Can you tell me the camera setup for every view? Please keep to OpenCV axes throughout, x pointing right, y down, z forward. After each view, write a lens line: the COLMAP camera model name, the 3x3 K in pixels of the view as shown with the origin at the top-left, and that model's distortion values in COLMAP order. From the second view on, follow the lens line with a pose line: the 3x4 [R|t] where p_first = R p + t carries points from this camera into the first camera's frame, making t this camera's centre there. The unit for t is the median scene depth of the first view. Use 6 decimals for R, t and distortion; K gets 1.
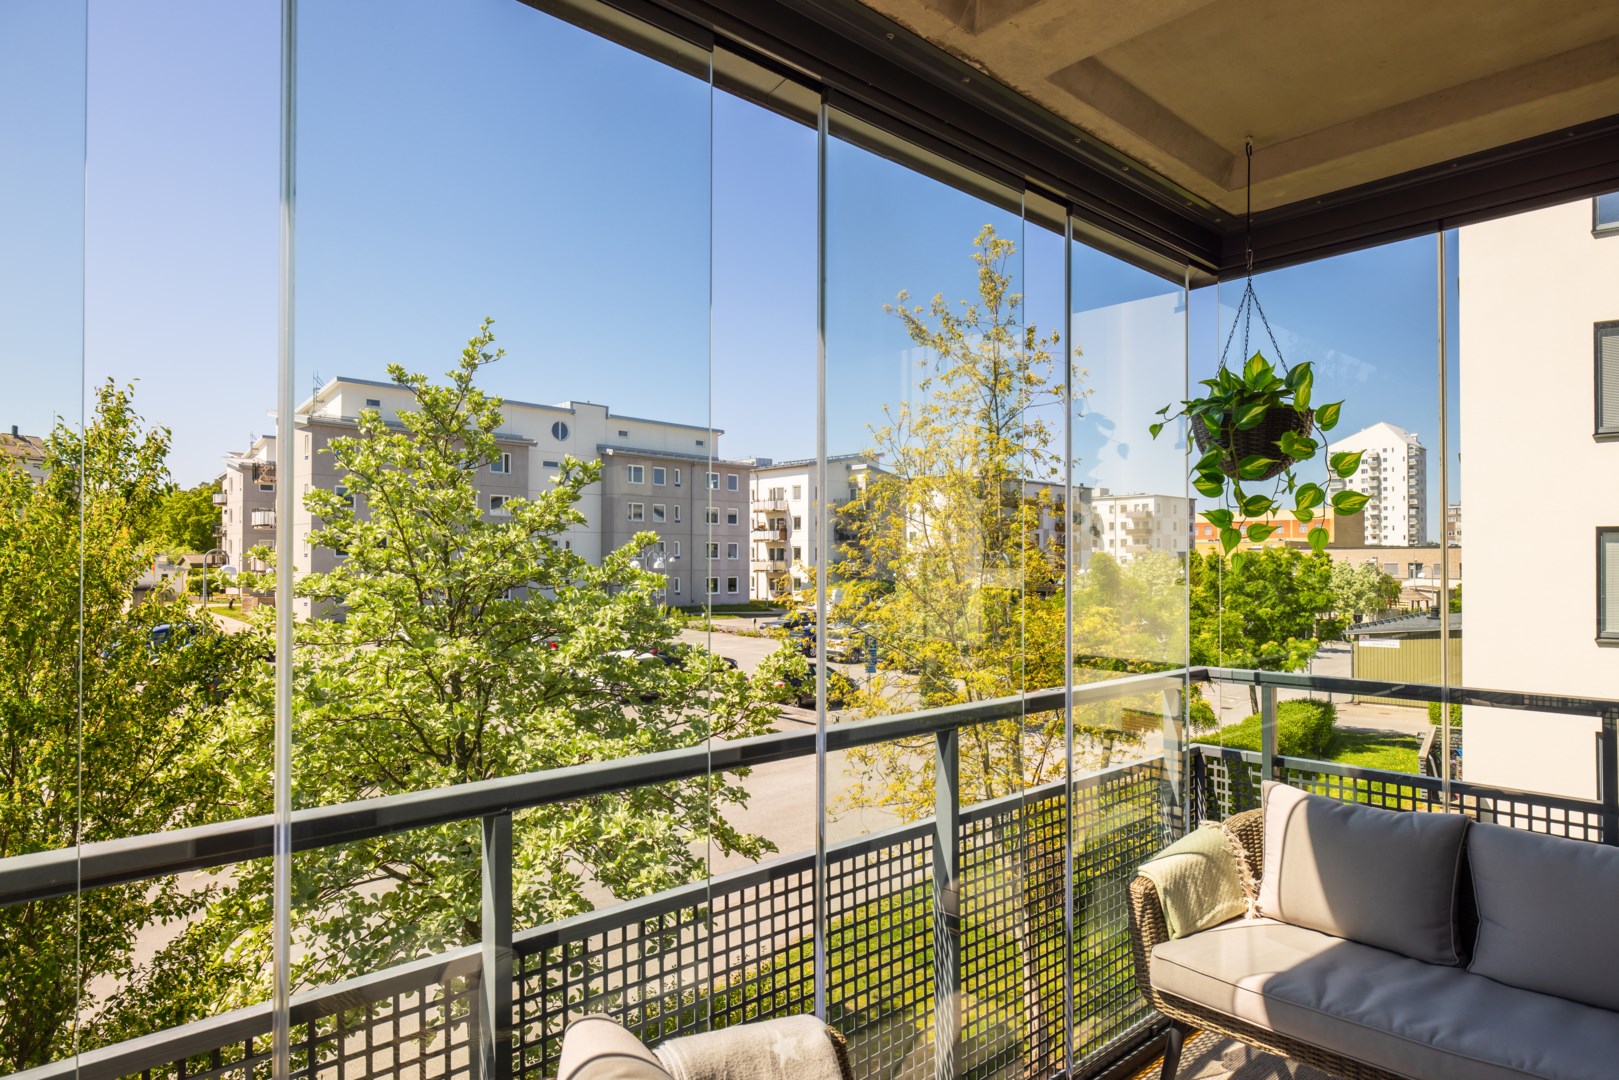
lens RADIAL K [[932.1, 0, 811.7], [0, 932.1, 549.0], [0, 0, 1]] dist [0.001510, -0.003431]
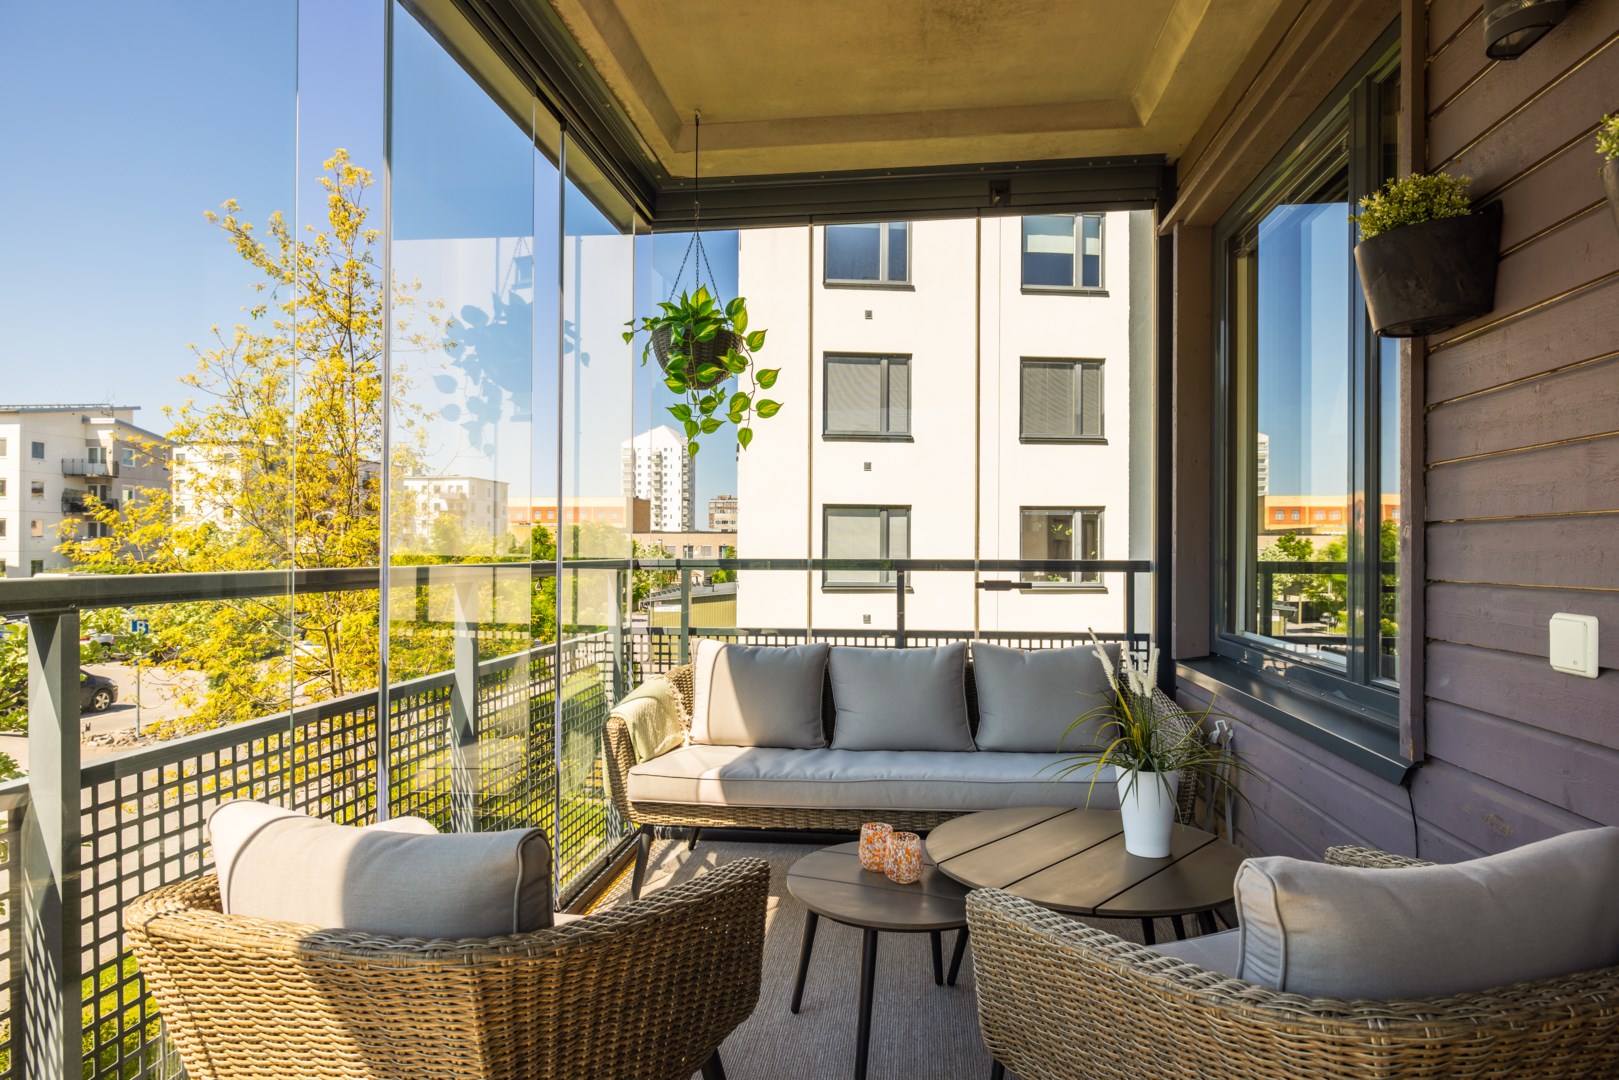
lens RADIAL K [[932.1, 0, 811.7], [0, 932.1, 549.0], [0, 0, 1]] dist [0.001510, -0.003431]
pose [[0.757608, 0.002302, 0.652706, -0.217071], [-0.012465, 0.999862, 0.010941, 0.121615], [-0.652591, -0.016425, 0.757532, -0.043044]]
